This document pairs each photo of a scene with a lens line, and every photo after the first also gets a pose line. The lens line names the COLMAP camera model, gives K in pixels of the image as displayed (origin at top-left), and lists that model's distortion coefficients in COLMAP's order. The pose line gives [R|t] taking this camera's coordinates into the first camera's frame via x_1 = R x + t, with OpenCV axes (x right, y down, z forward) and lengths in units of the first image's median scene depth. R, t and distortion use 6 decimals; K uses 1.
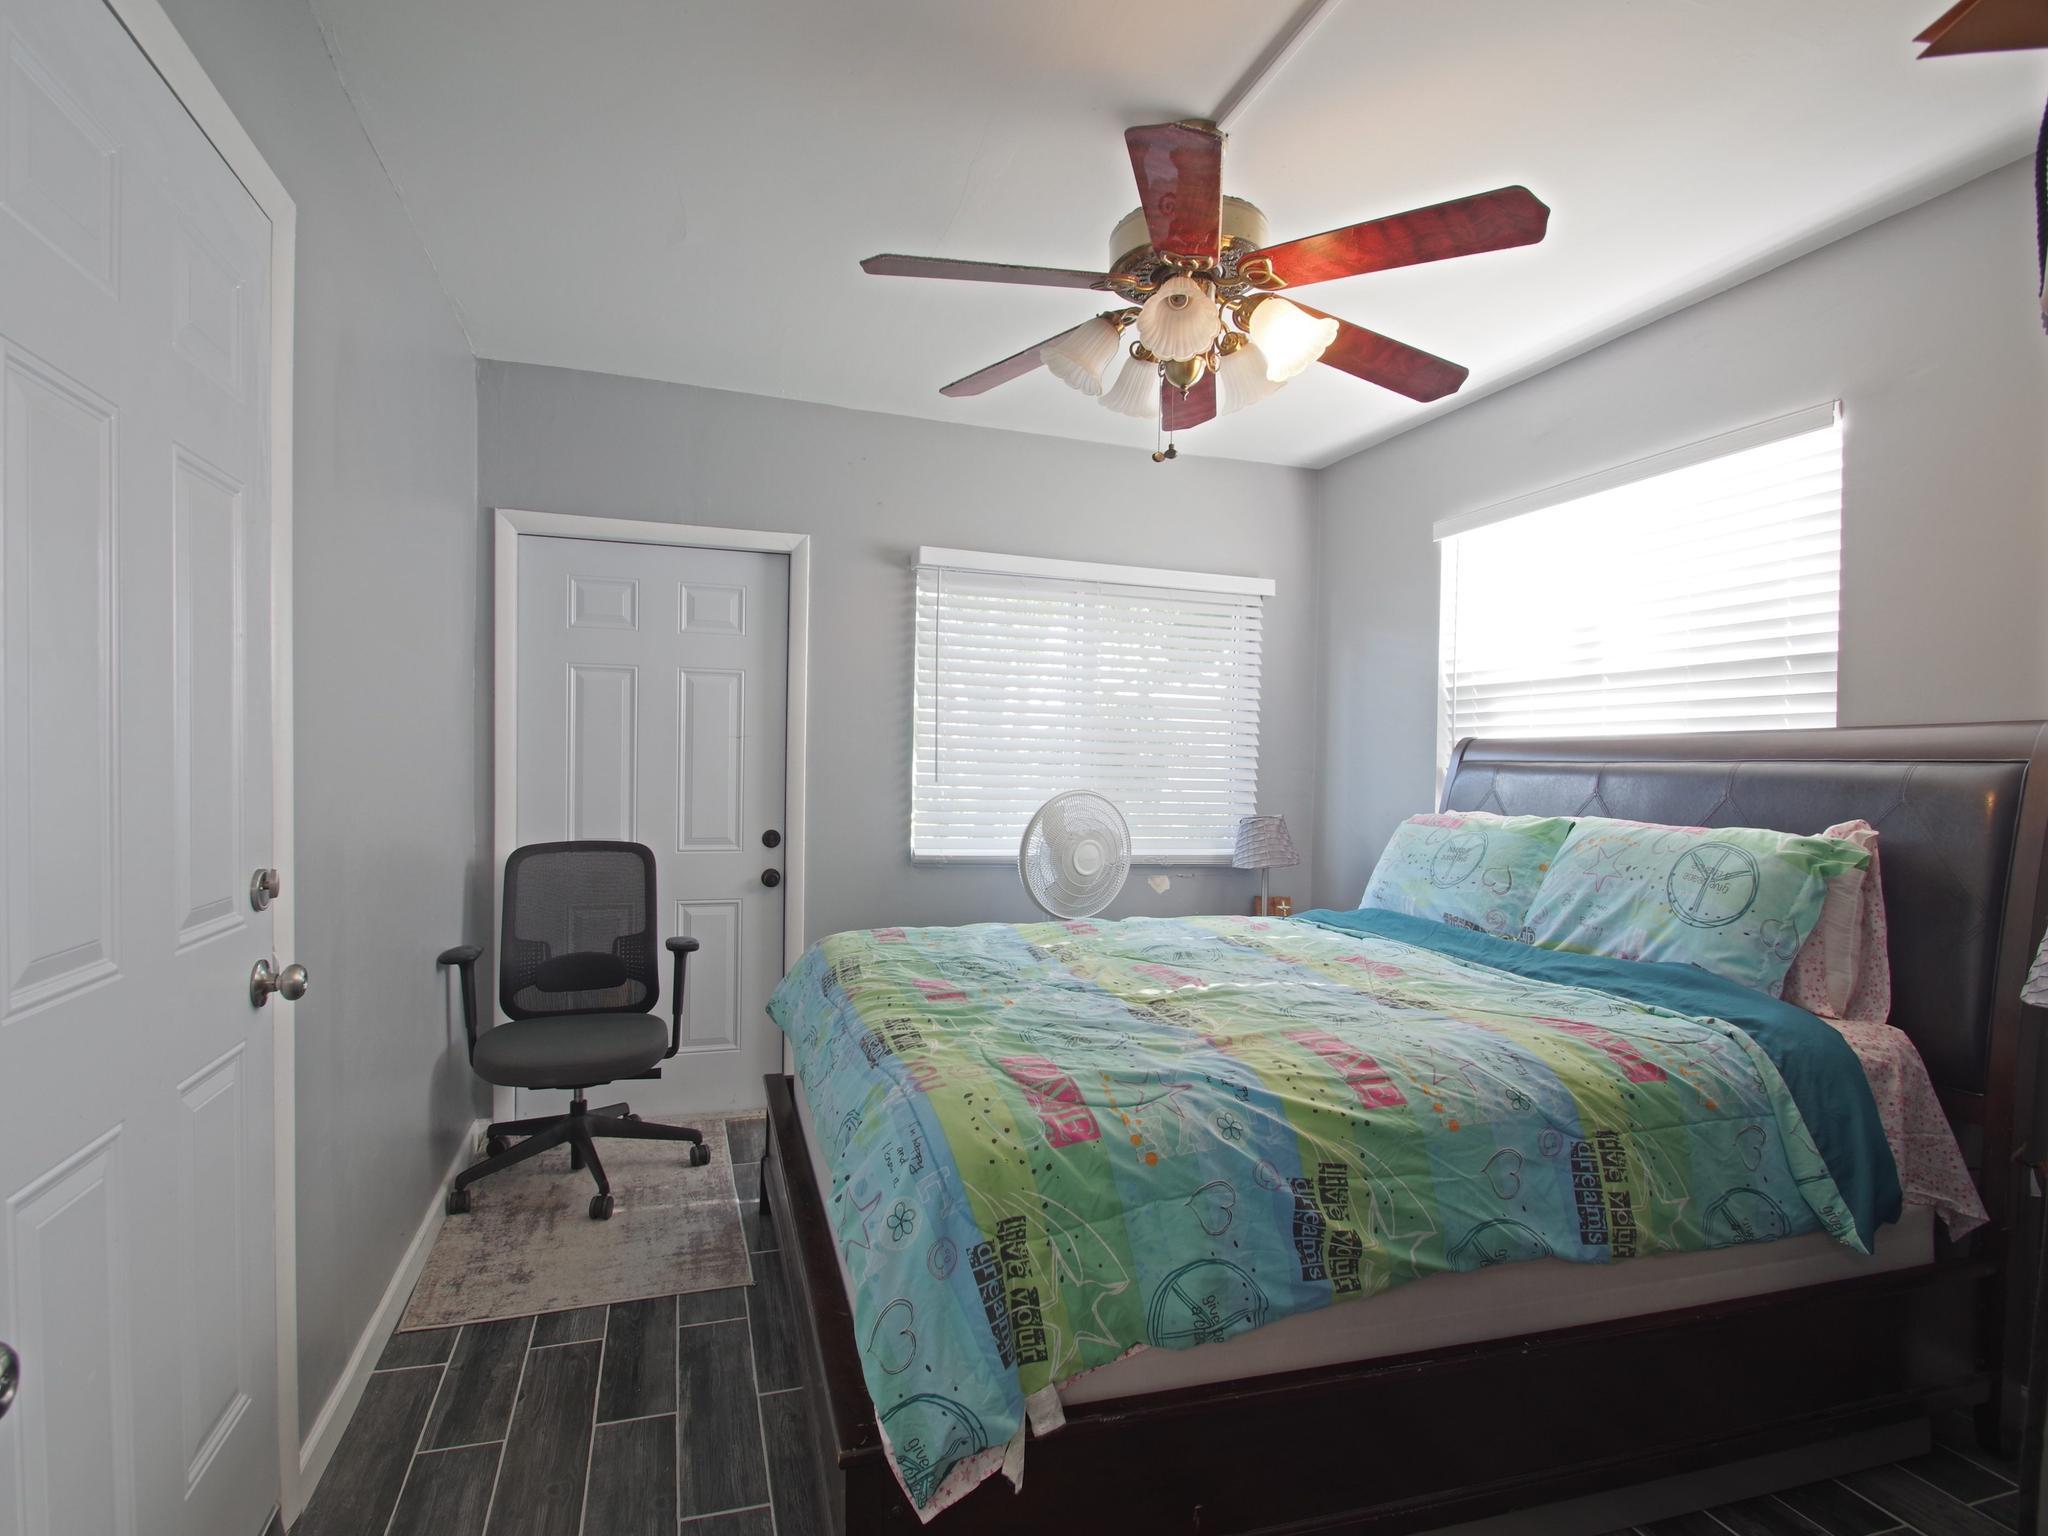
lens RADIAL K [[1041.5, 0, 1012.7], [0, 1041.5, 771.0], [0, 0, 1]] dist [0.003883, -0.004466]
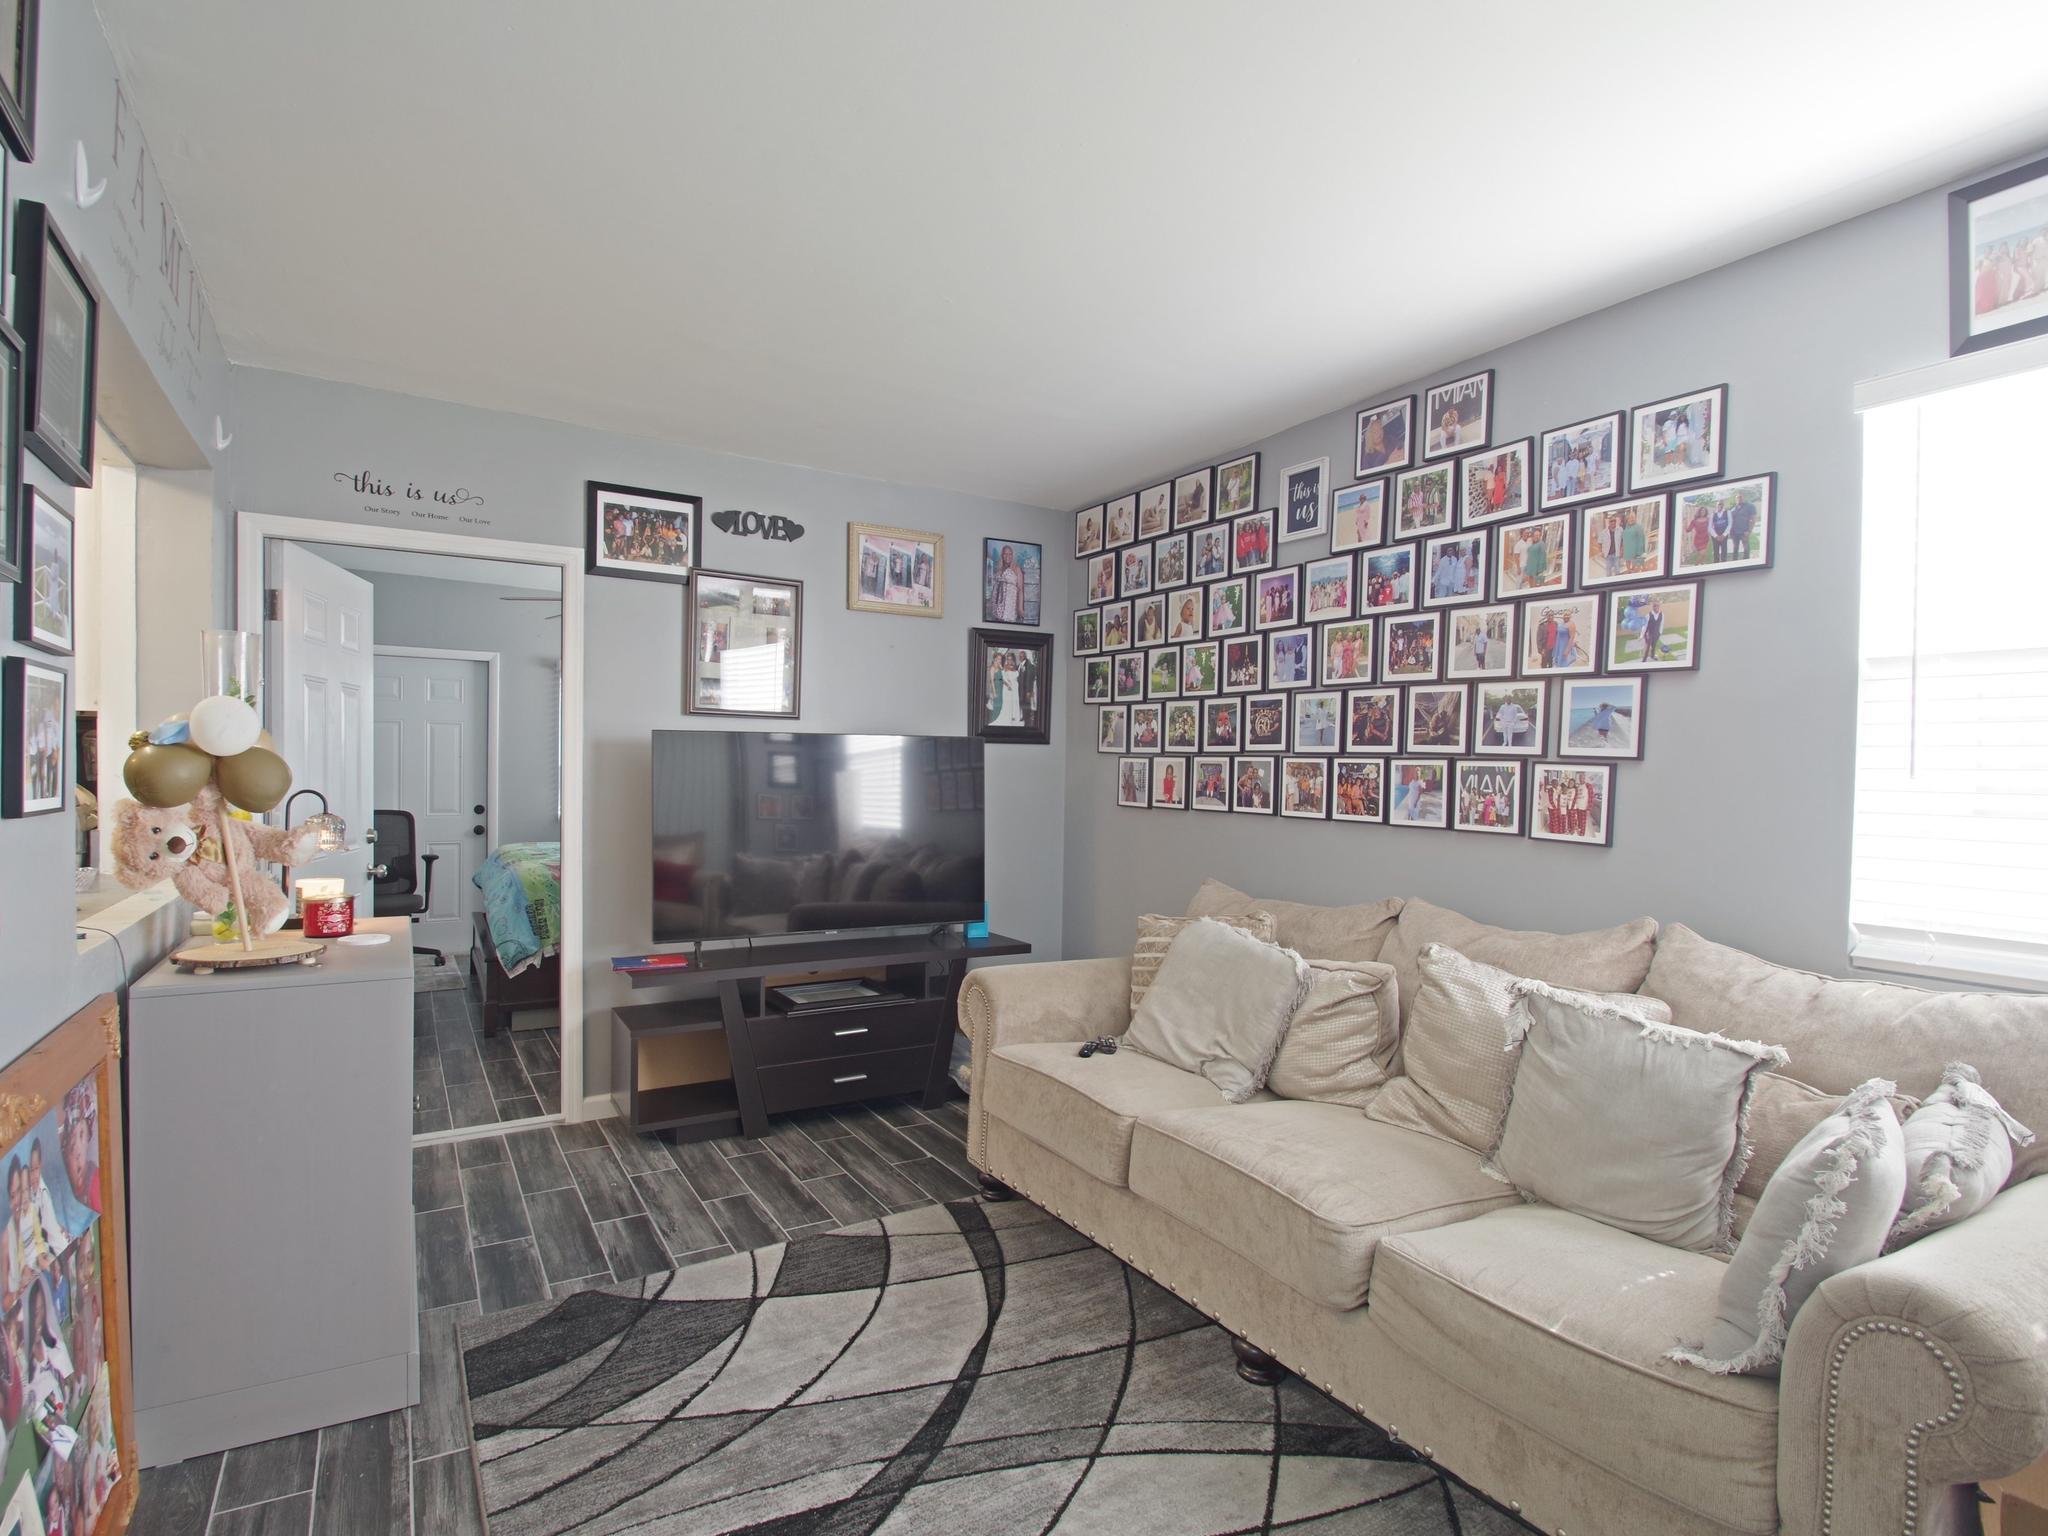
lens RADIAL K [[1041.5, 0, 989.3], [0, 1041.5, 790.5], [0, 0, 1]] dist [0.003883, -0.004466]
pose [[0.979777, -0.001823, 0.200085, 0.355480], [-0.000070, 0.999955, 0.009453, 0.013847], [-0.200094, -0.009276, 0.979733, -1.243450]]
